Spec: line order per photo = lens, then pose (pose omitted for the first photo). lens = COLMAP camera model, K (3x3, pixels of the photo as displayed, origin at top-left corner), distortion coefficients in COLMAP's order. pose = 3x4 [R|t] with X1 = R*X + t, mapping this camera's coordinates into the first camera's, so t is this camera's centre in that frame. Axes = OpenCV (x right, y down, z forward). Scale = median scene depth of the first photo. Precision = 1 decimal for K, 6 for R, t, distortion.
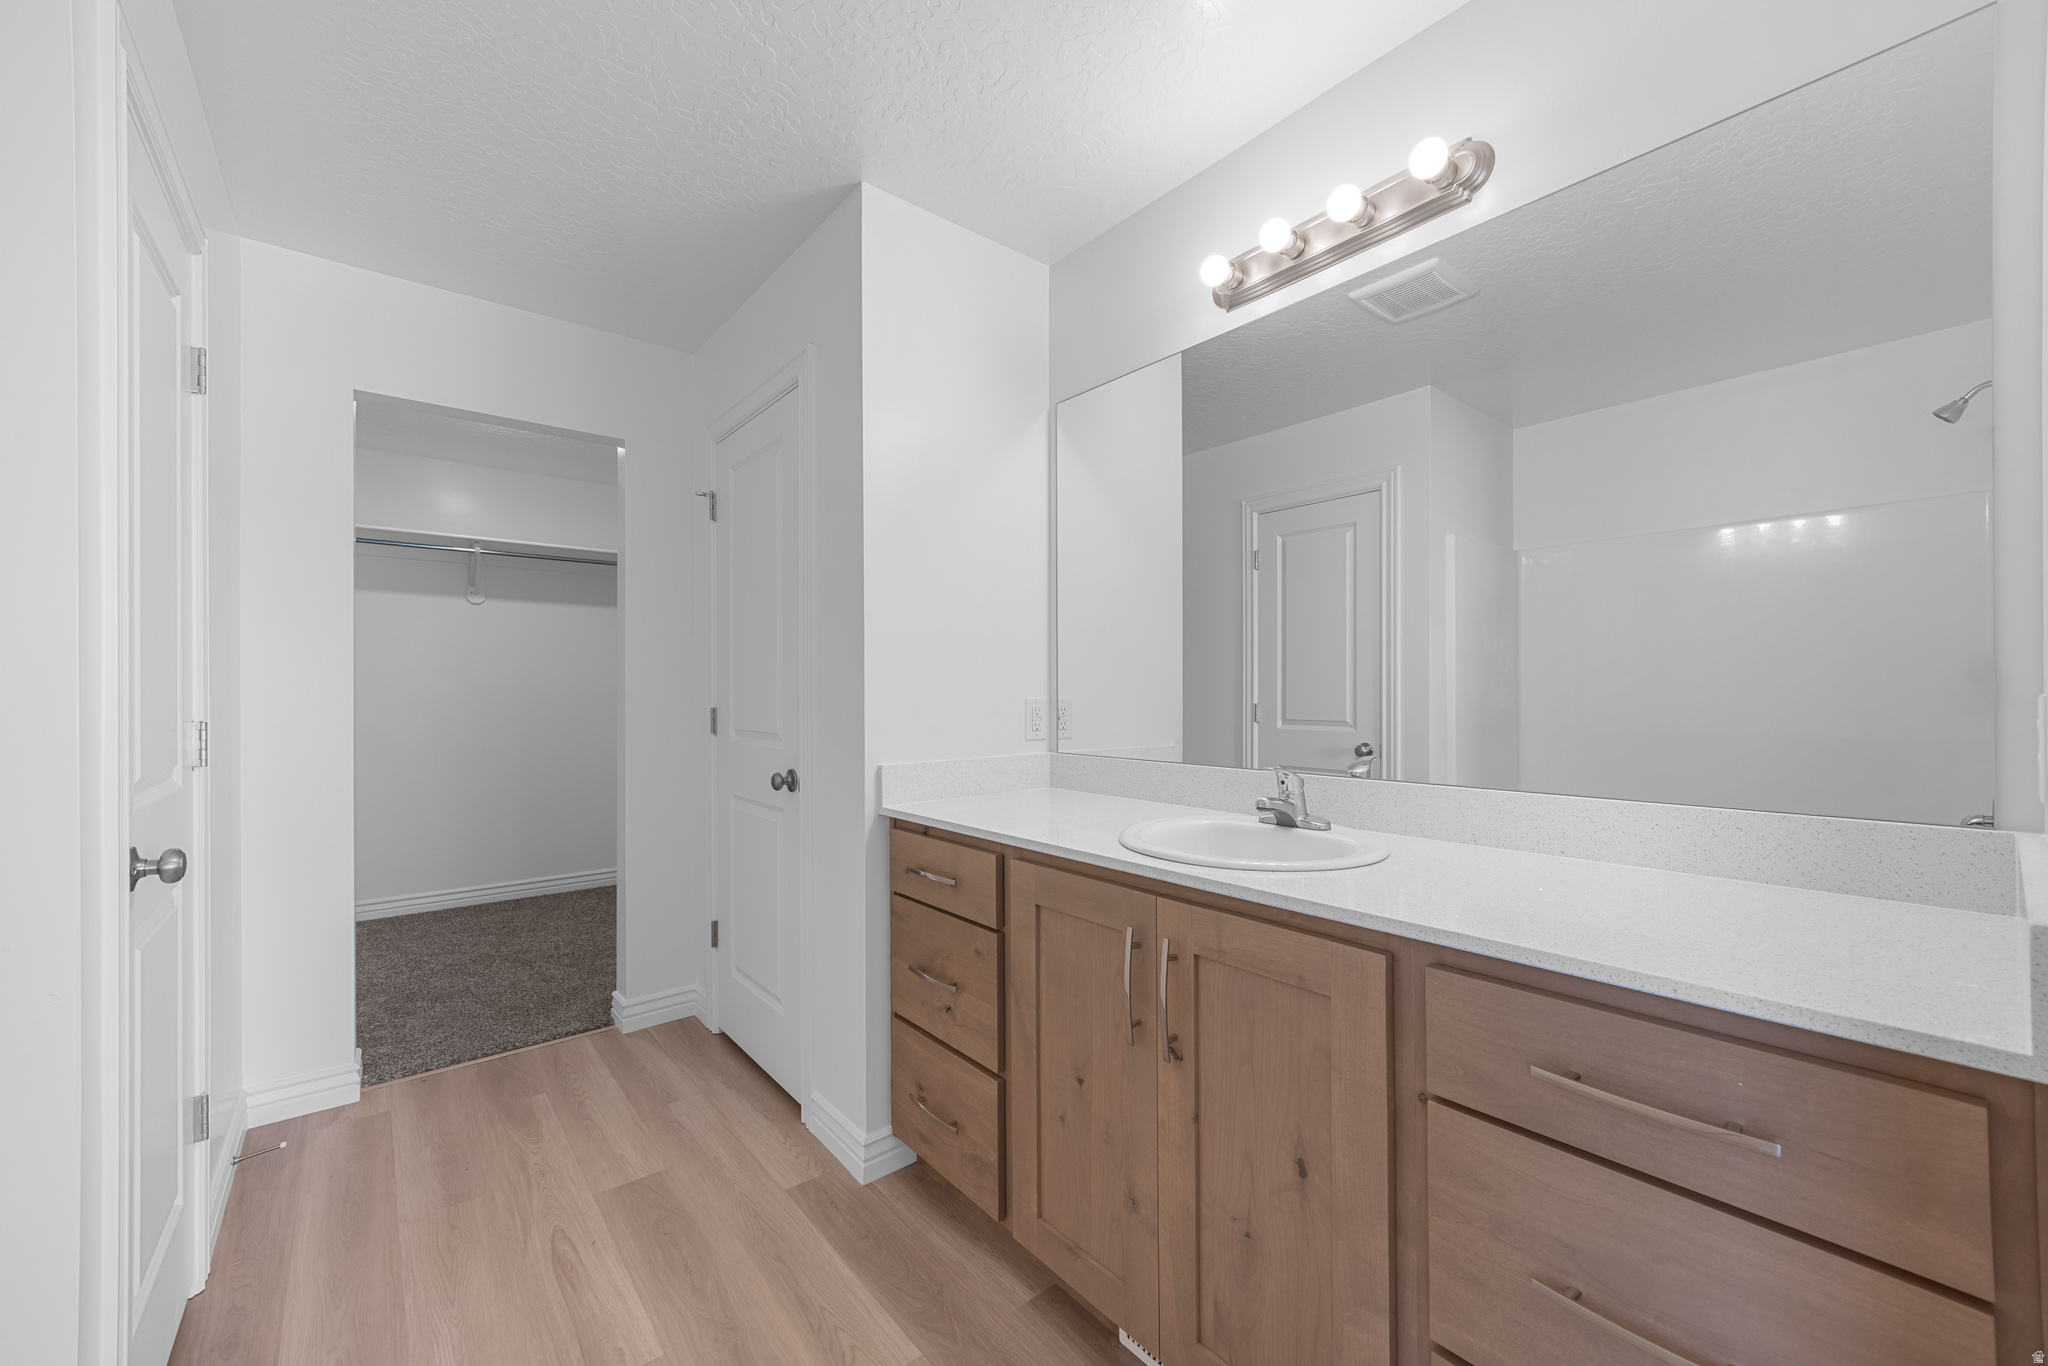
lens RADIAL K [[787.6, 0, 1032.1], [0, 787.6, 686.0], [0, 0, 1]] dist [-0.000139, -0.000114]
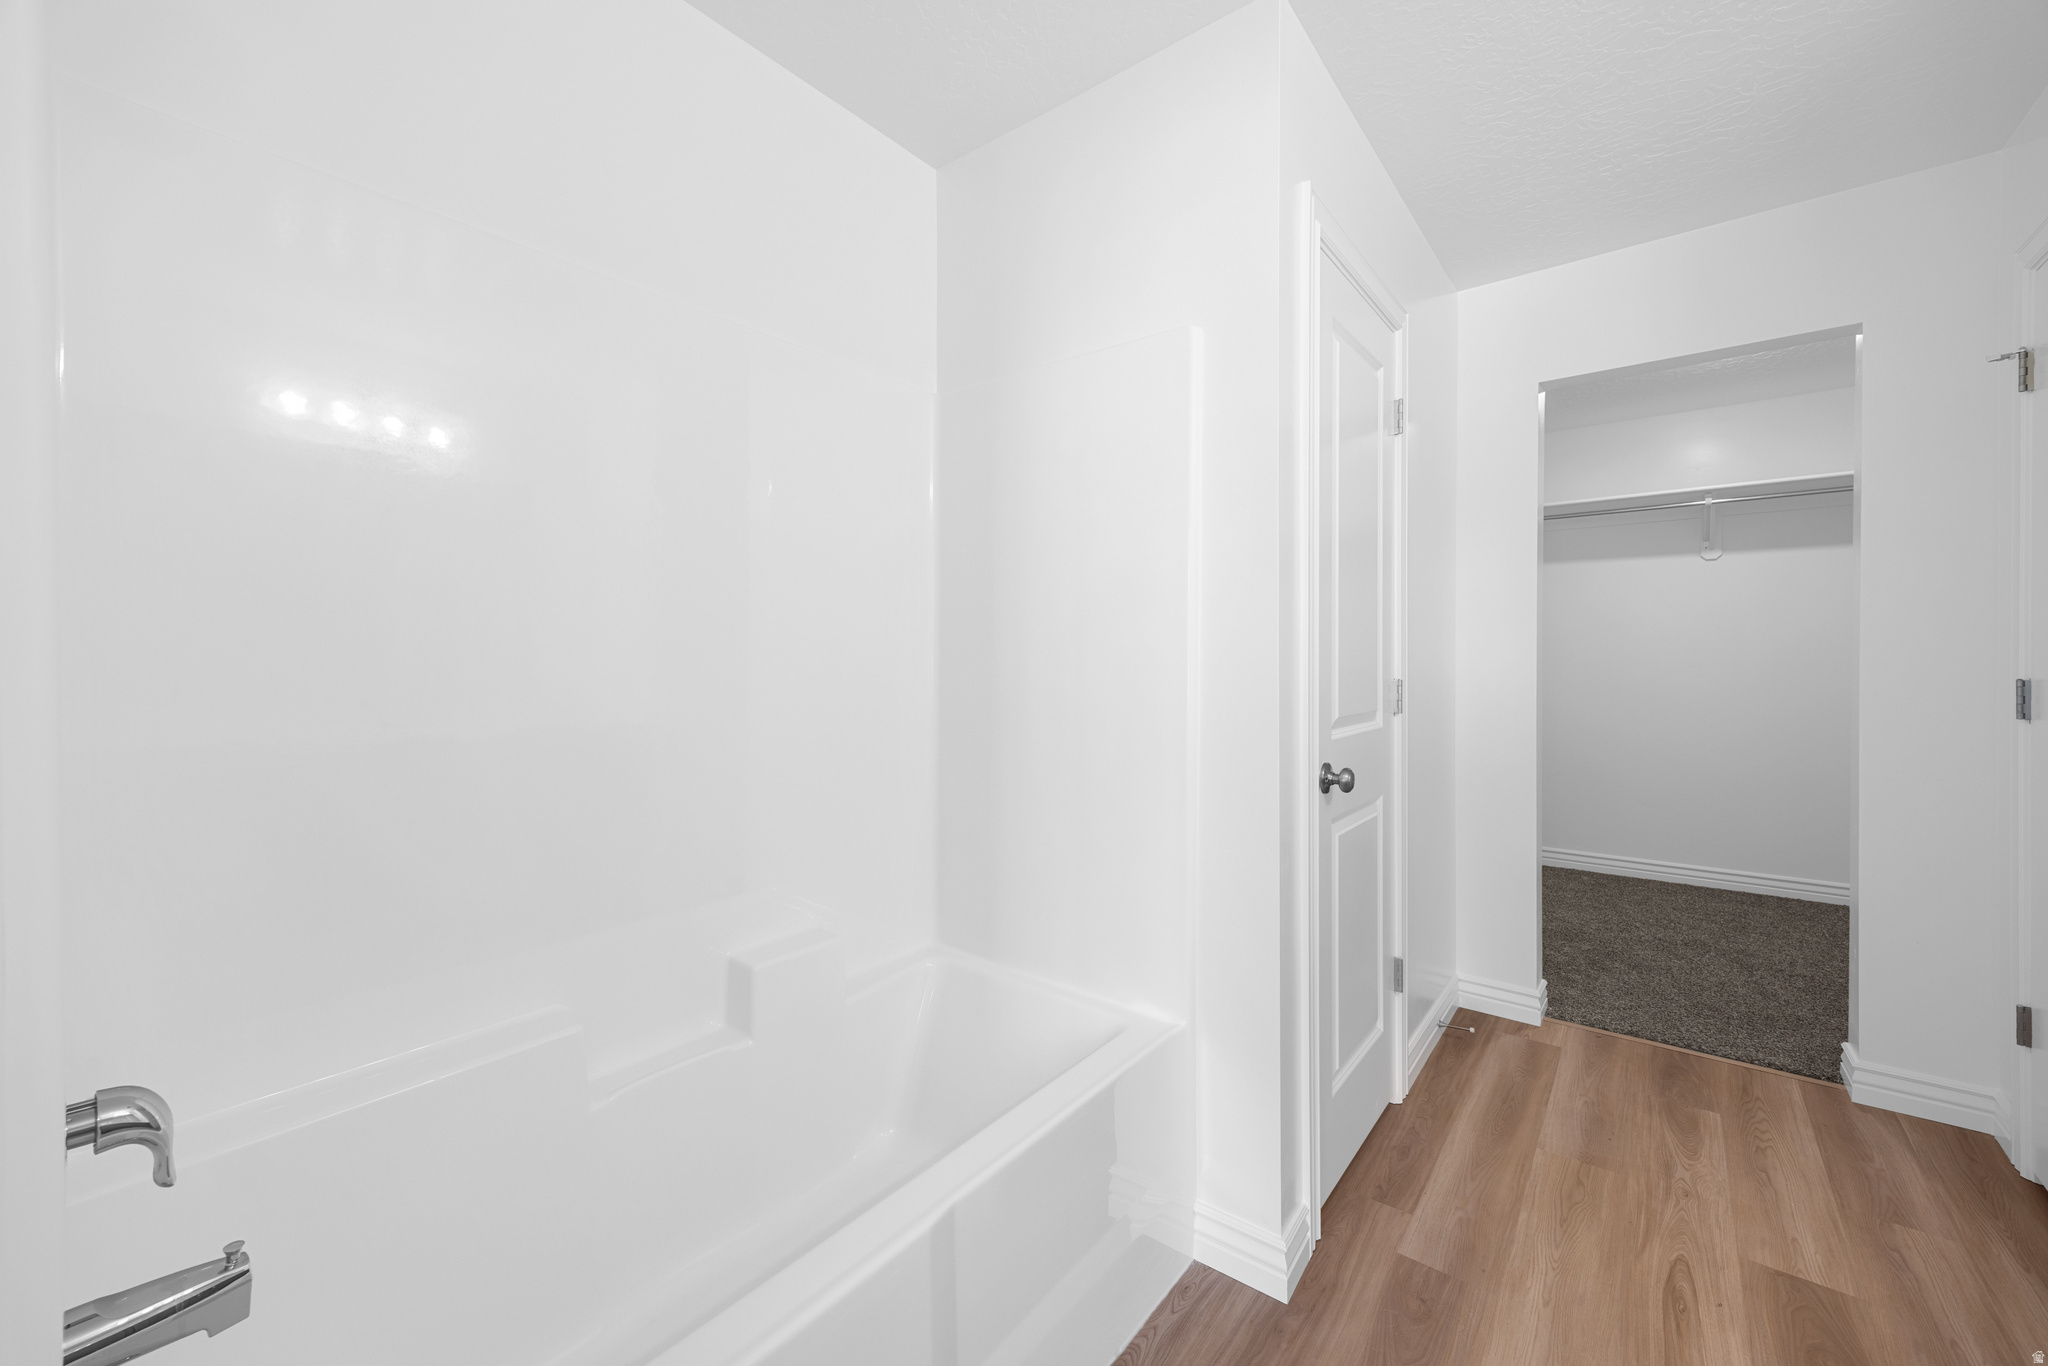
lens RADIAL K [[796.4, 0, 1024.6], [0, 796.4, 658.9], [0, 0, 1]] dist [0.000279, 0.000310]
pose [[0.199396, 0.000477, -0.979919, 0.090864], [0.010778, 0.999938, 0.002680, -0.000116], [0.979860, -0.011096, 0.199378, 0.067946]]
